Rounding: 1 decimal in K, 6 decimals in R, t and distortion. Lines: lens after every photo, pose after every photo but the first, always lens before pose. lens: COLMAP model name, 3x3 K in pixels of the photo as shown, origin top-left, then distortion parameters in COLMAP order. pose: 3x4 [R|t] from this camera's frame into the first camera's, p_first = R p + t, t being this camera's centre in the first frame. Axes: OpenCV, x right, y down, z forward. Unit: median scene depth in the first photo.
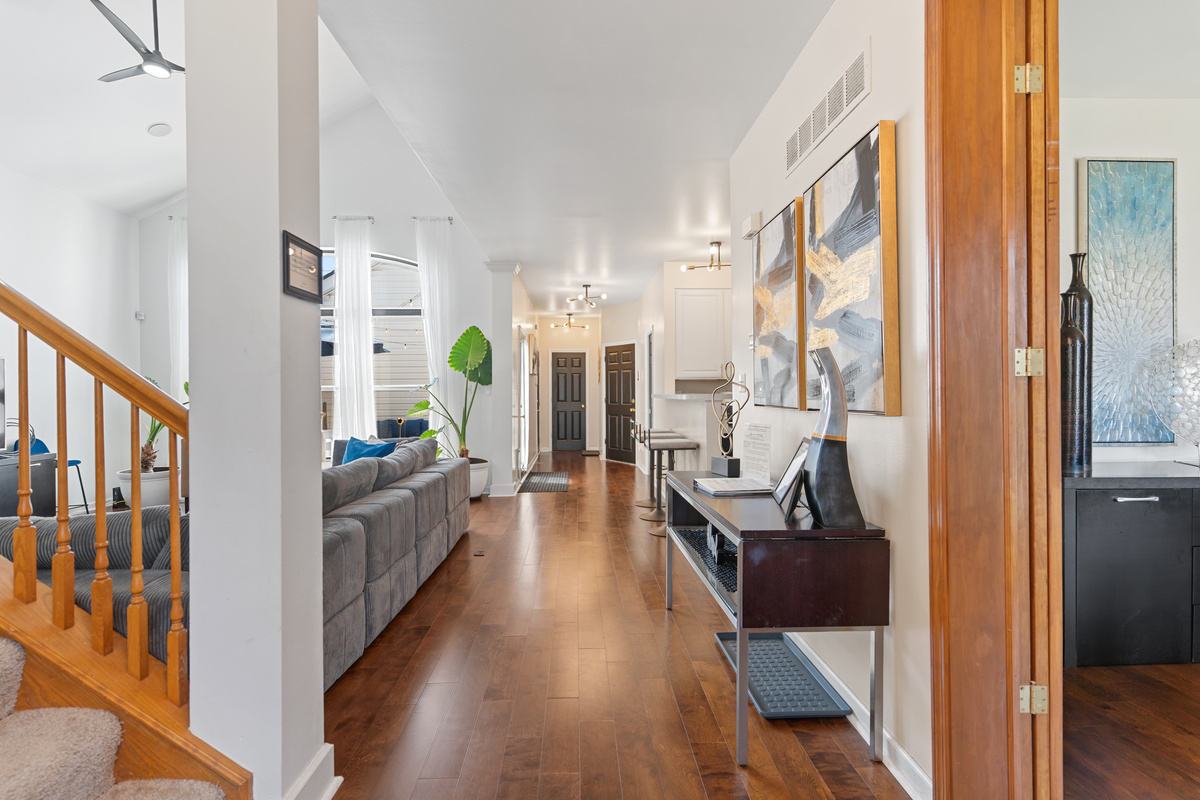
lens RADIAL K [[577.1, 0, 599.8], [0, 577.1, 395.5], [0, 0, 1]] dist [-0.001303, -0.000387]
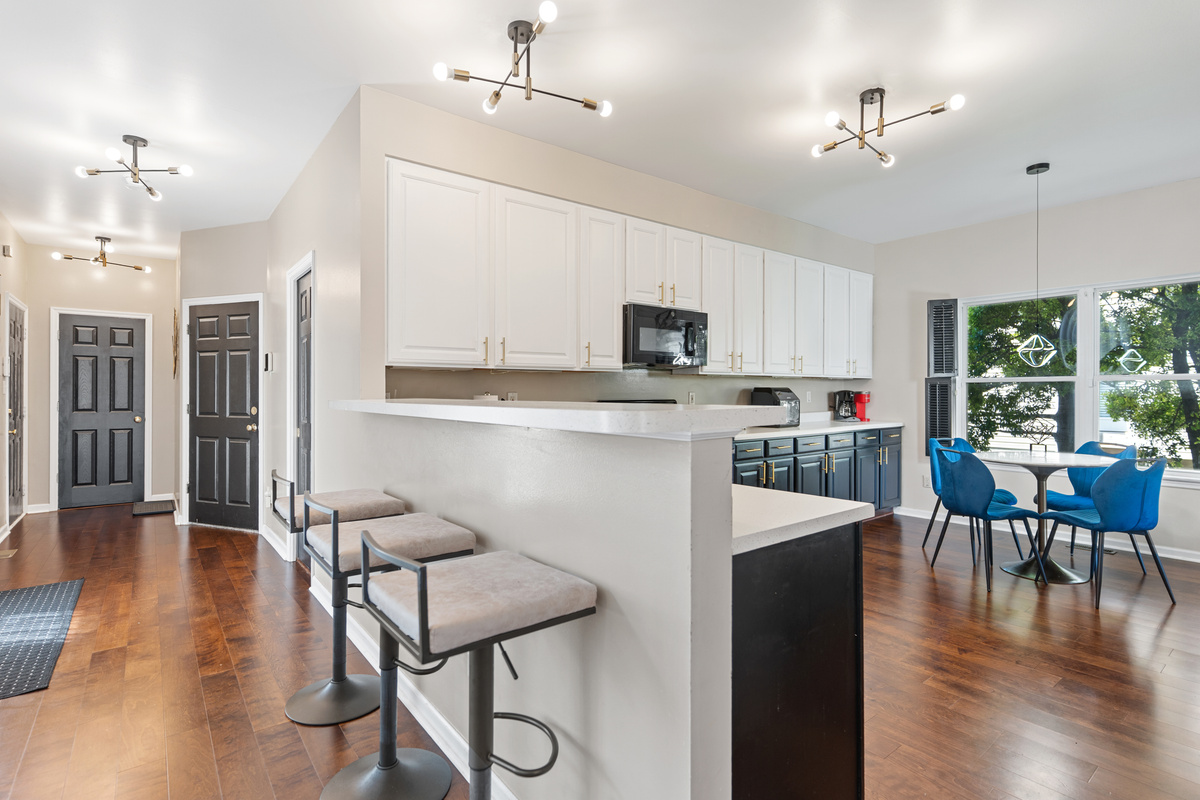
lens RADIAL K [[577.1, 0, 603.6], [0, 577.1, 390.9], [0, 0, 1]] dist [-0.001303, -0.000387]
pose [[0.806619, 0.006853, 0.591032, 0.003675], [-0.001660, 0.999955, -0.009330, -0.003834], [-0.591070, 0.006545, 0.806594, 0.349478]]
